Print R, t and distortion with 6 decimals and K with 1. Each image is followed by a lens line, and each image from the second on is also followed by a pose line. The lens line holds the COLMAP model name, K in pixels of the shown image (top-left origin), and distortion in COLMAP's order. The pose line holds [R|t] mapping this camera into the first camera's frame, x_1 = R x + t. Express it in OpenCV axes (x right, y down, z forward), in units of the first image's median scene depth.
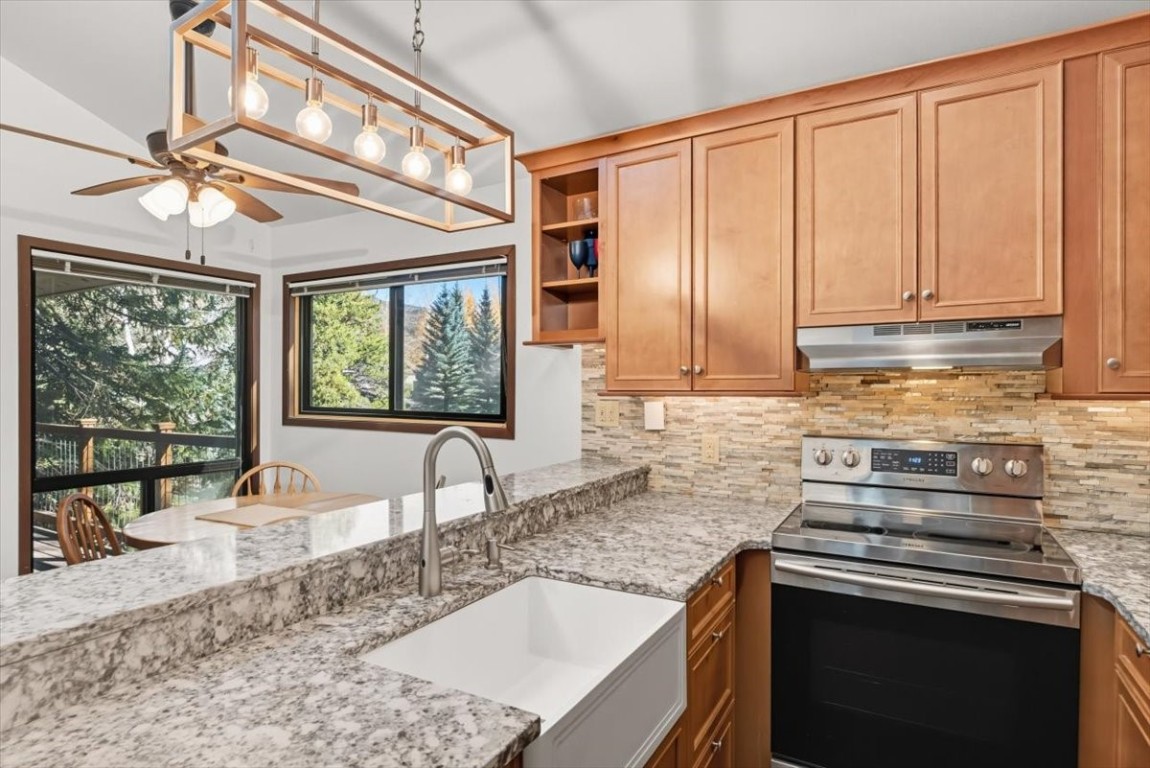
lens RADIAL K [[630.4, 0, 573.4], [0, 630.4, 387.7], [0, 0, 1]] dist [-0.004627, -0.002485]
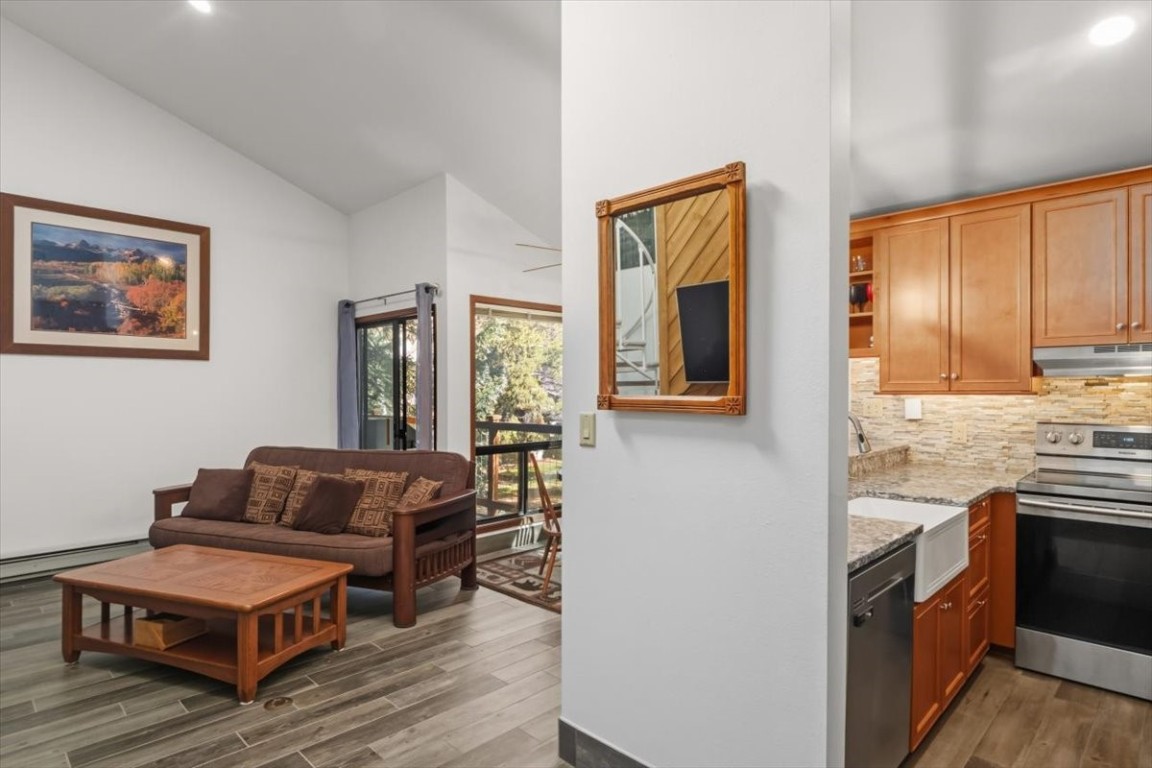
lens RADIAL K [[631.5, 0, 577.3], [0, 631.5, 391.9], [0, 0, 1]] dist [-0.004627, -0.002485]
pose [[0.965410, -0.001489, -0.260731, -0.246314], [0.002788, 0.999985, 0.004610, -0.002096], [0.260721, -0.005177, 0.965400, -0.591779]]
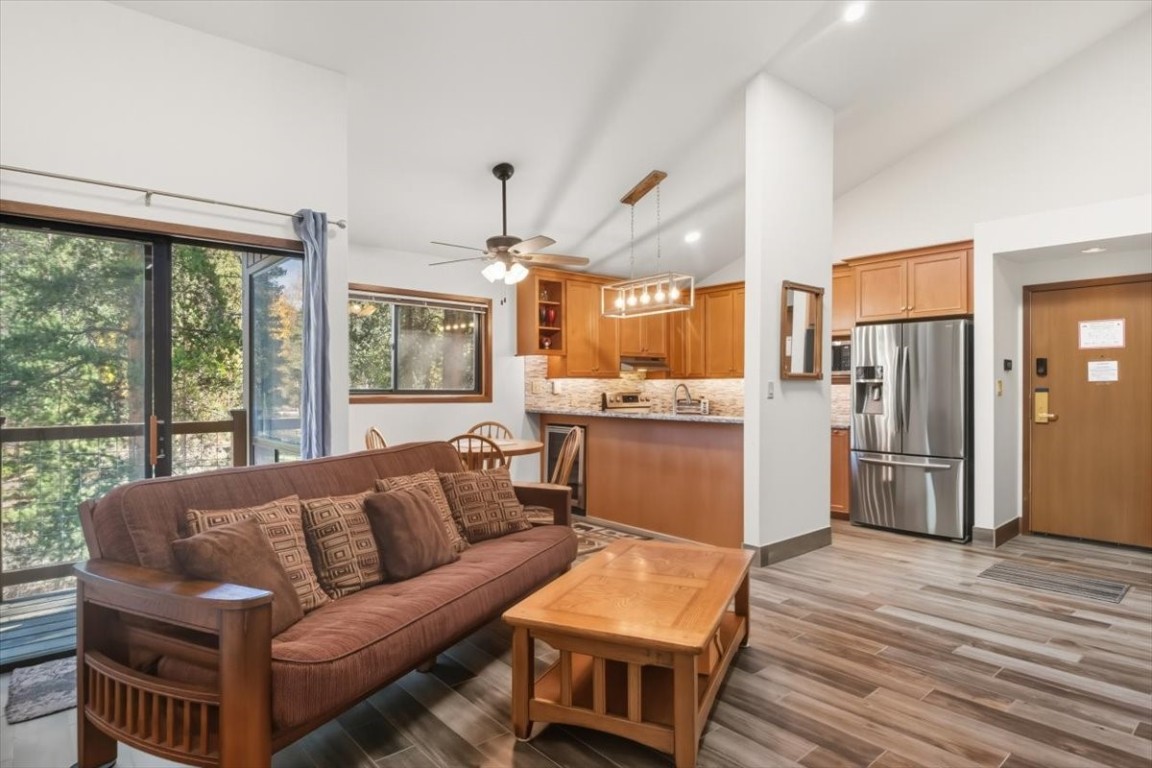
lens RADIAL K [[631.5, 0, 570.6], [0, 631.5, 383.9], [0, 0, 1]] dist [-0.004627, -0.002485]
pose [[0.326547, 0.002824, 0.945177, -2.268363], [0.001764, 0.999992, -0.003597, 0.043275], [-0.945179, 0.002841, 0.326539, 0.201722]]
